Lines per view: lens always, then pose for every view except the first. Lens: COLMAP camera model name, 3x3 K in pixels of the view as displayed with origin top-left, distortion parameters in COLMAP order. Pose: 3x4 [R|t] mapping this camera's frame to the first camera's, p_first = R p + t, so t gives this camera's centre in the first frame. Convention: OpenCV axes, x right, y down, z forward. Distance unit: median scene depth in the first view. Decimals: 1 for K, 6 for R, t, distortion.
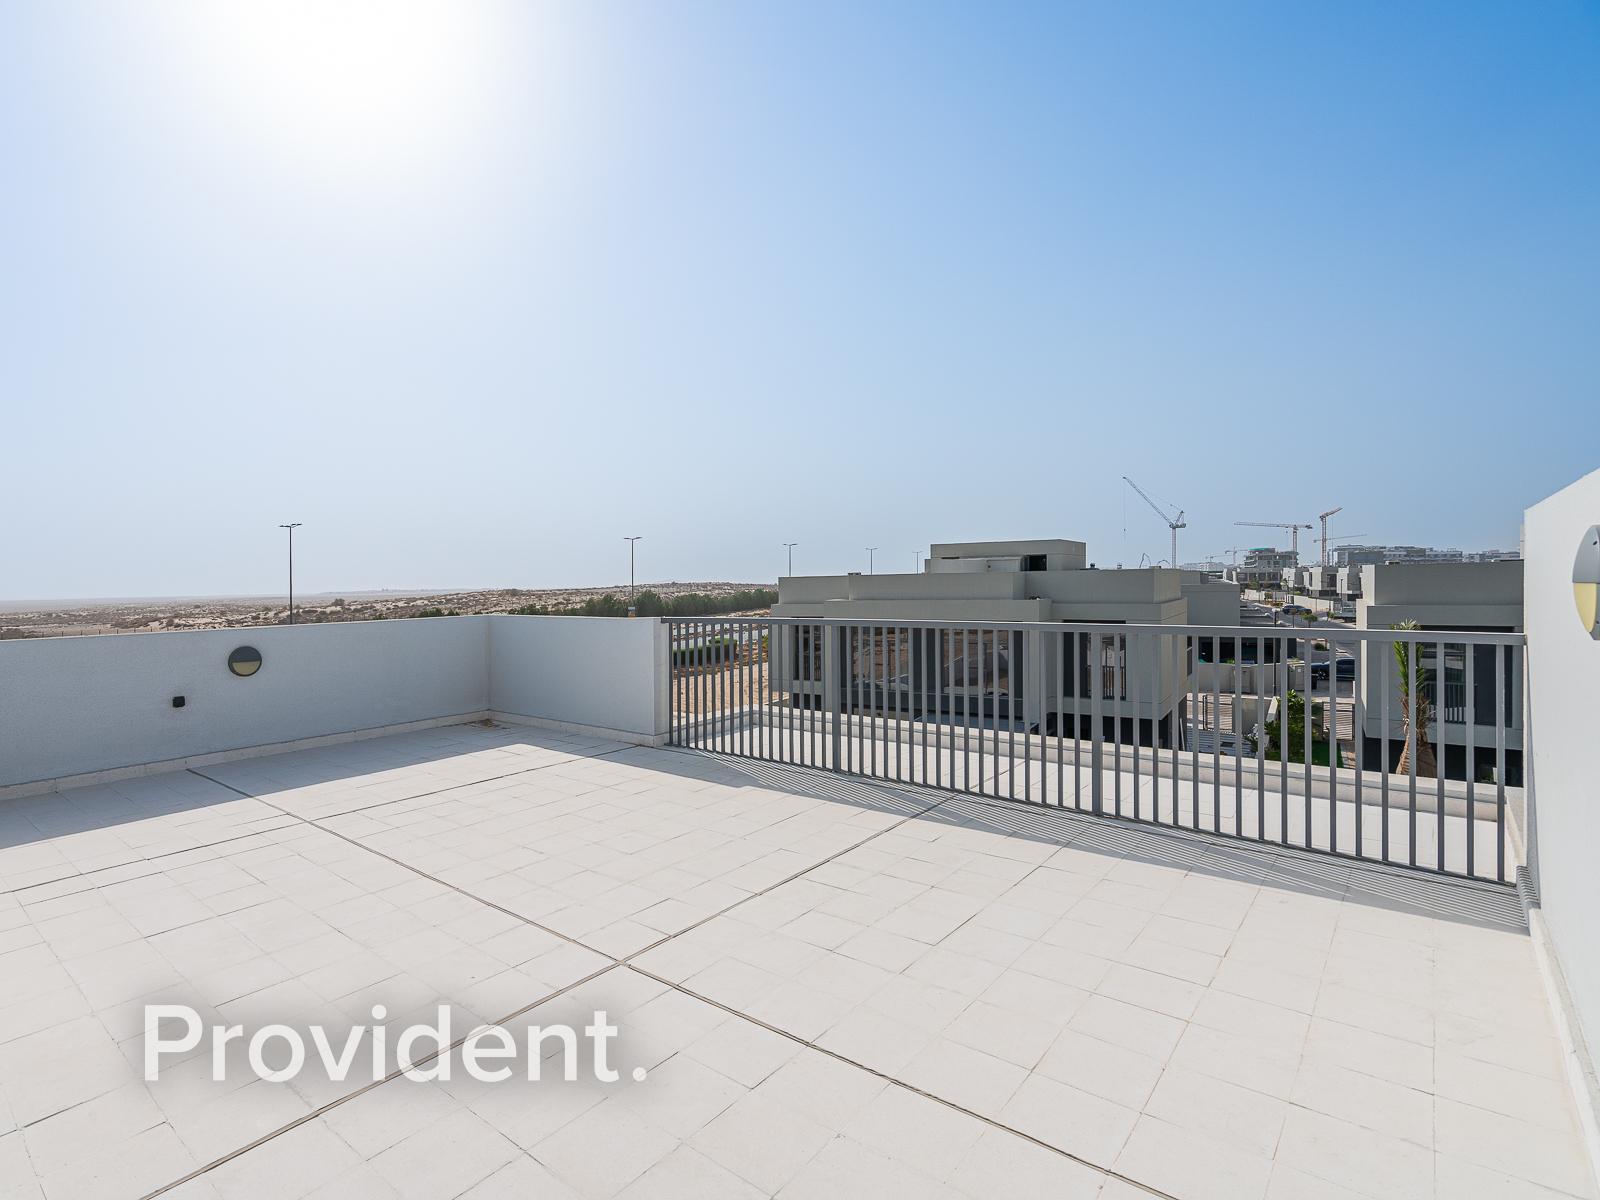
lens RADIAL K [[788.2, 0, 800.0], [0, 788.2, 600.0], [0, 0, 1]] dist [-0.000740, -0.000118]
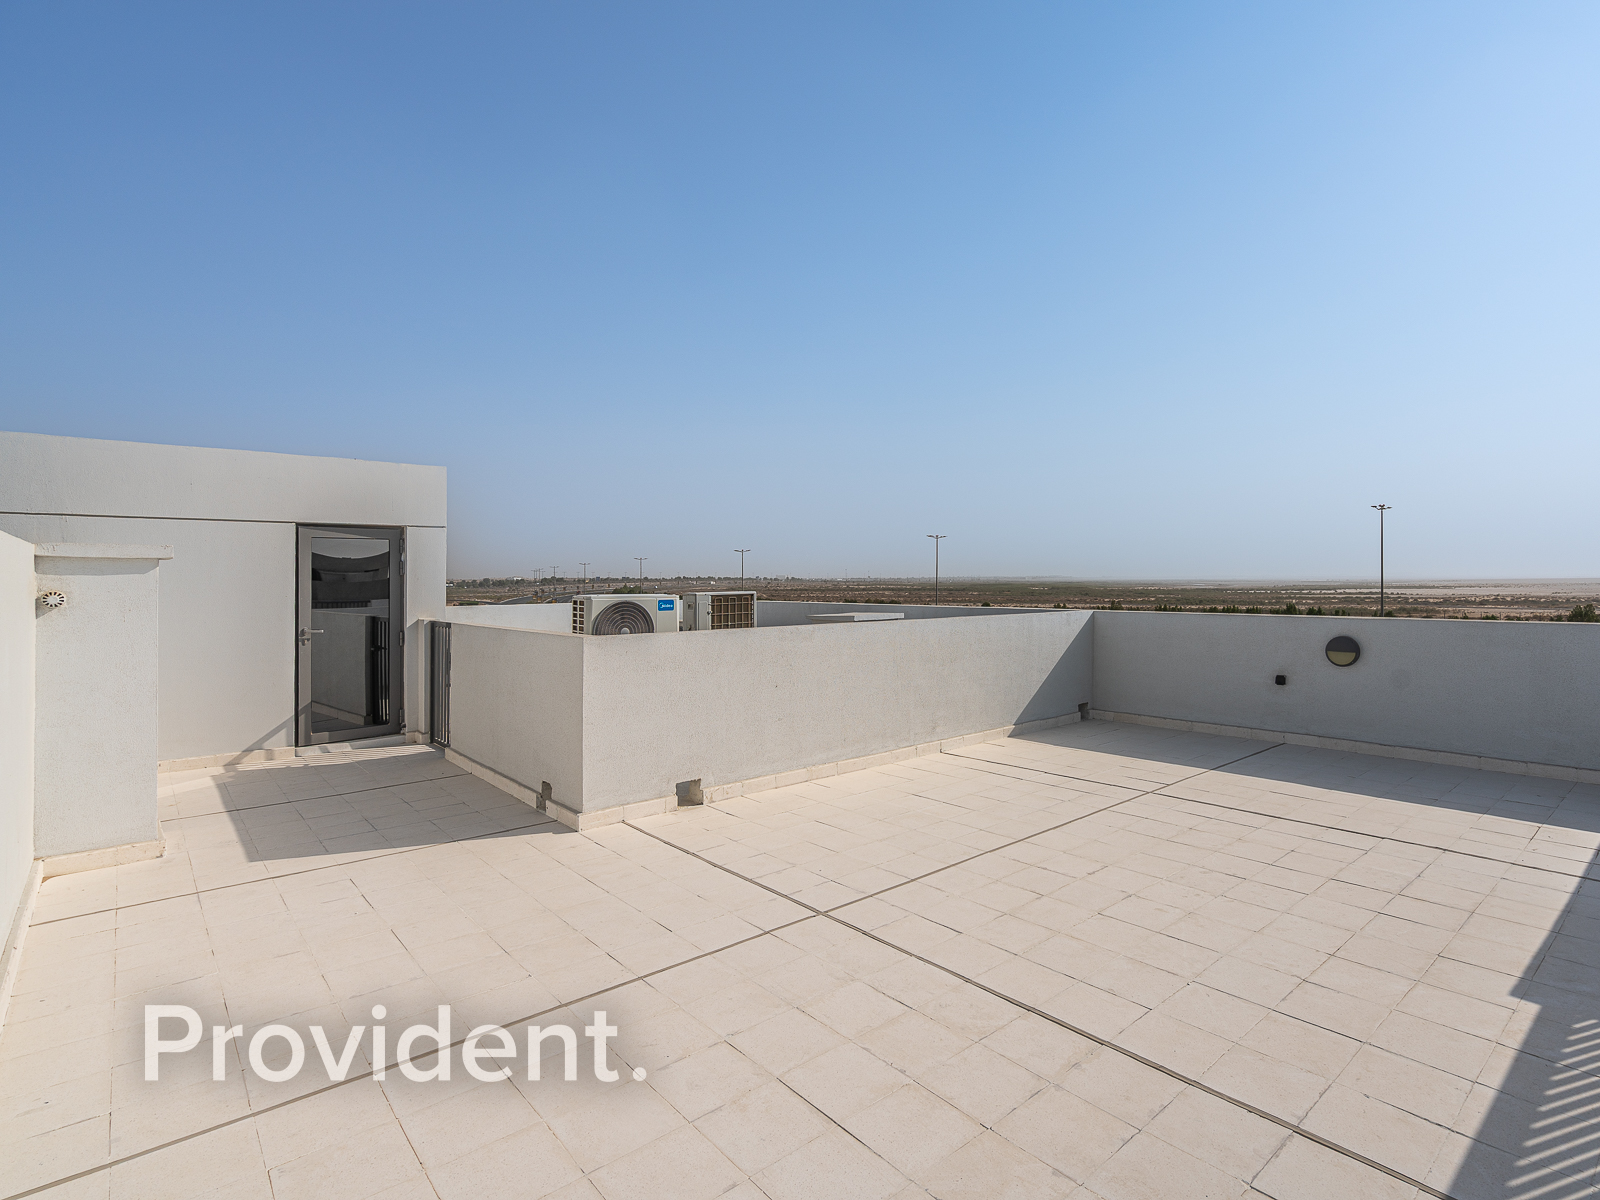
lens RADIAL K [[829.3, 0, 796.2], [0, 829.3, 565.0], [0, 0, 1]] dist [-0.051641, 0.000342]
pose [[-0.205302, 0.005598, -0.978683, 0.496847], [-0.026298, 0.999591, 0.011235, -0.026633], [0.978345, 0.028043, -0.205070, 0.641822]]
